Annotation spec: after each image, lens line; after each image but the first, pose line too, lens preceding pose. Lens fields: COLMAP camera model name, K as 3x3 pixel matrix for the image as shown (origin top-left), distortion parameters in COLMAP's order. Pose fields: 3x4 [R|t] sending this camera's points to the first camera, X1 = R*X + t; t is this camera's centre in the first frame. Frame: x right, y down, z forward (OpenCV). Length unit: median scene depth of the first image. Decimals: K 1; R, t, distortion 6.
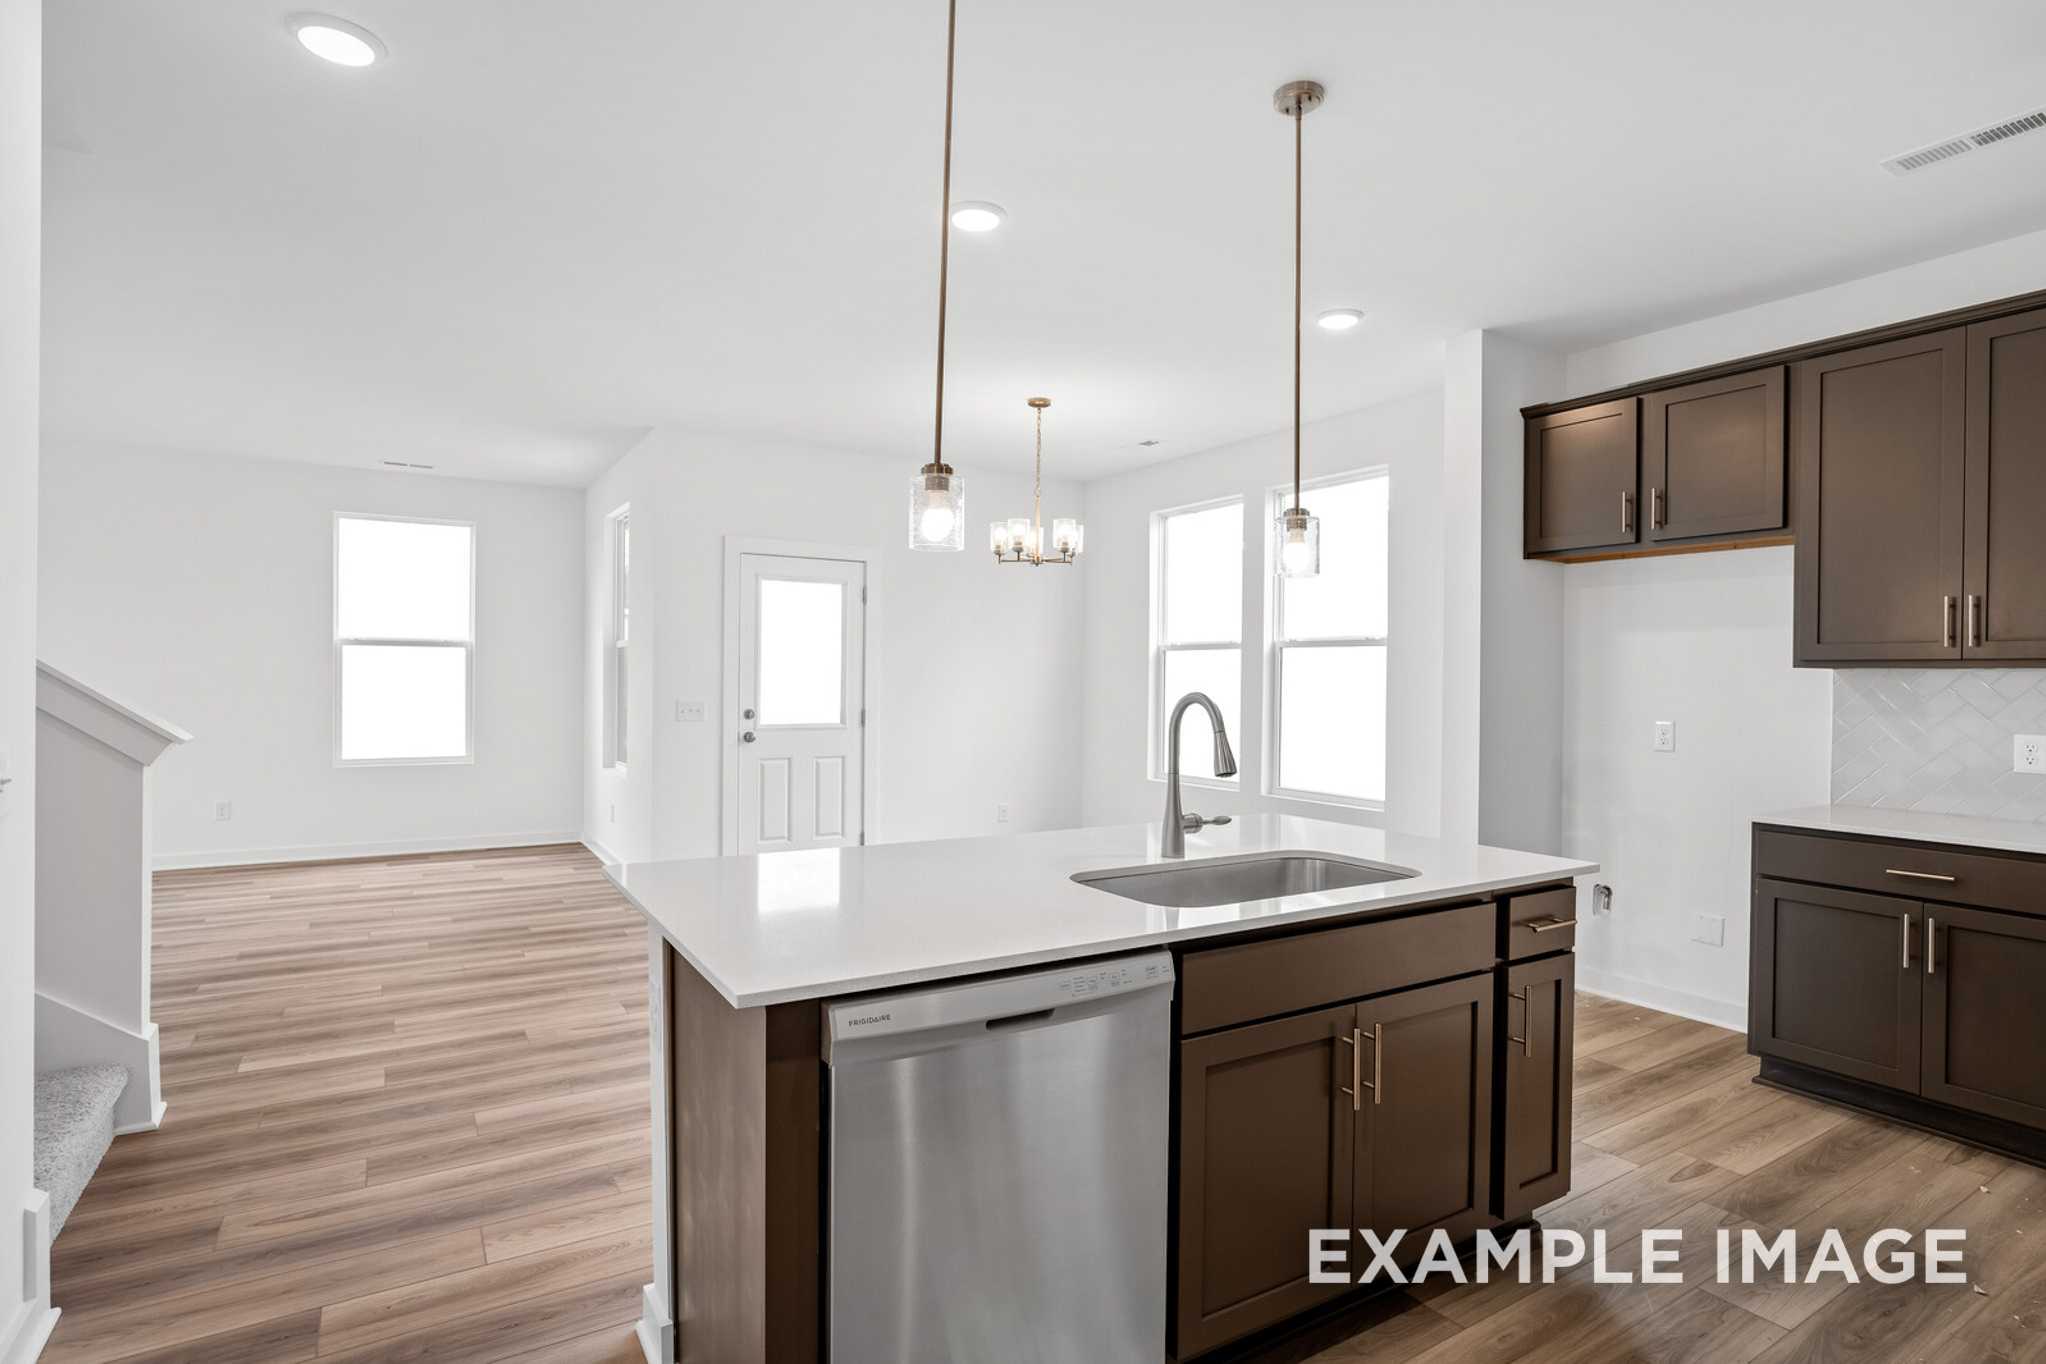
lens RADIAL K [[1109.0, 0, 1031.0], [0, 1109.0, 682.8], [0, 0, 1]] dist [0.000879, 0.000472]
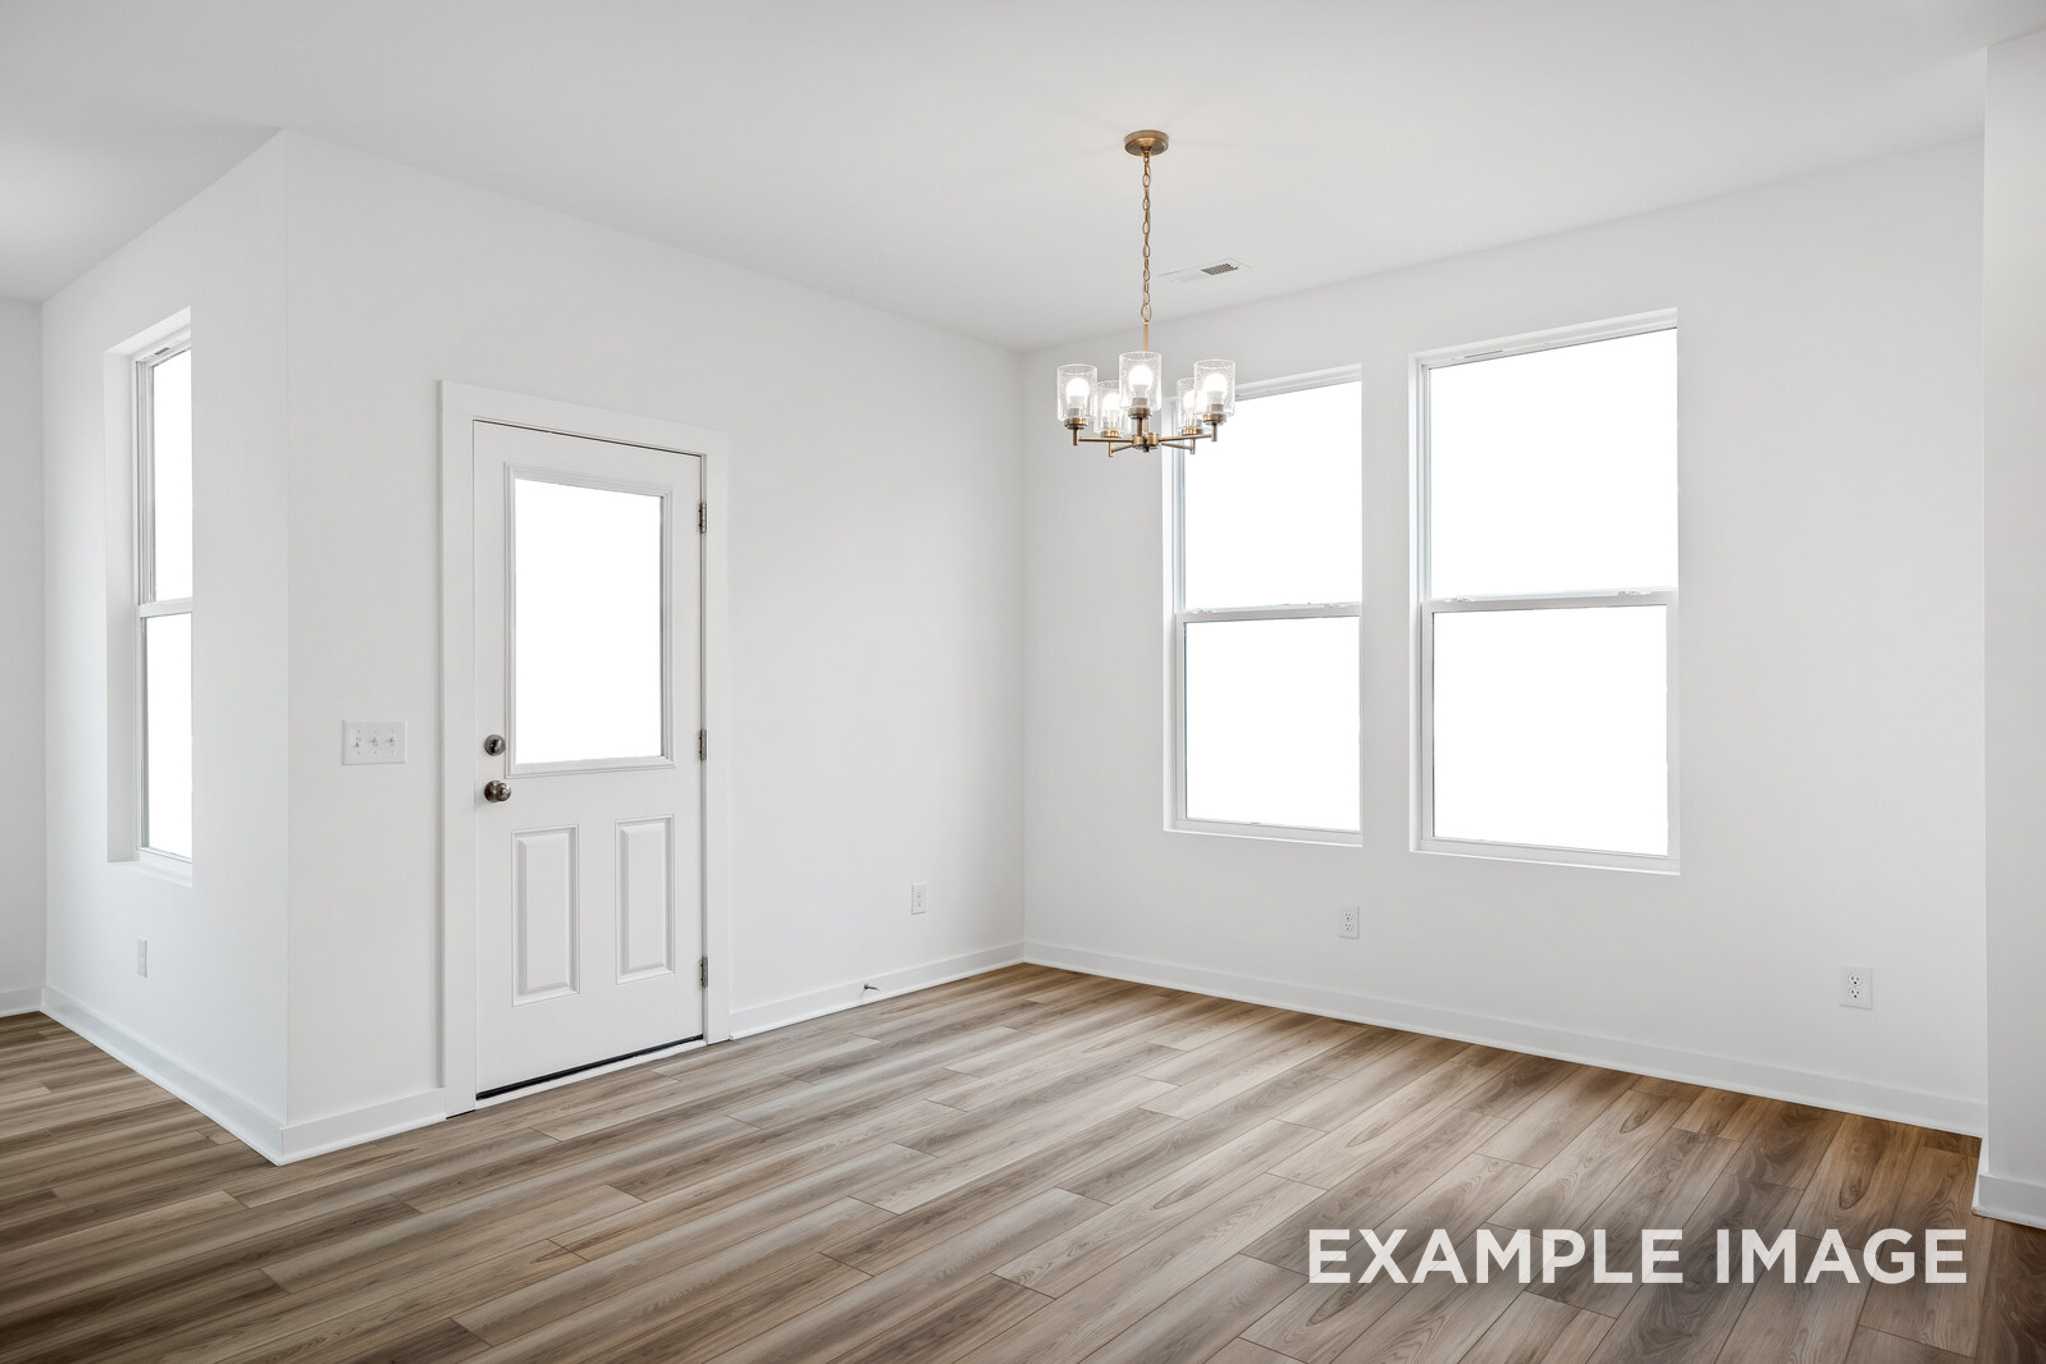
lens RADIAL K [[1322.8, 0, 1076.7], [0, 1322.8, 672.2], [0, 0, 1]] dist [-0.000140, 0.028667]
pose [[0.945723, -0.013773, 0.324681, -0.189220], [0.015207, 0.999883, -0.001880, 0.000440], [-0.324617, 0.006715, 0.945822, 0.334739]]
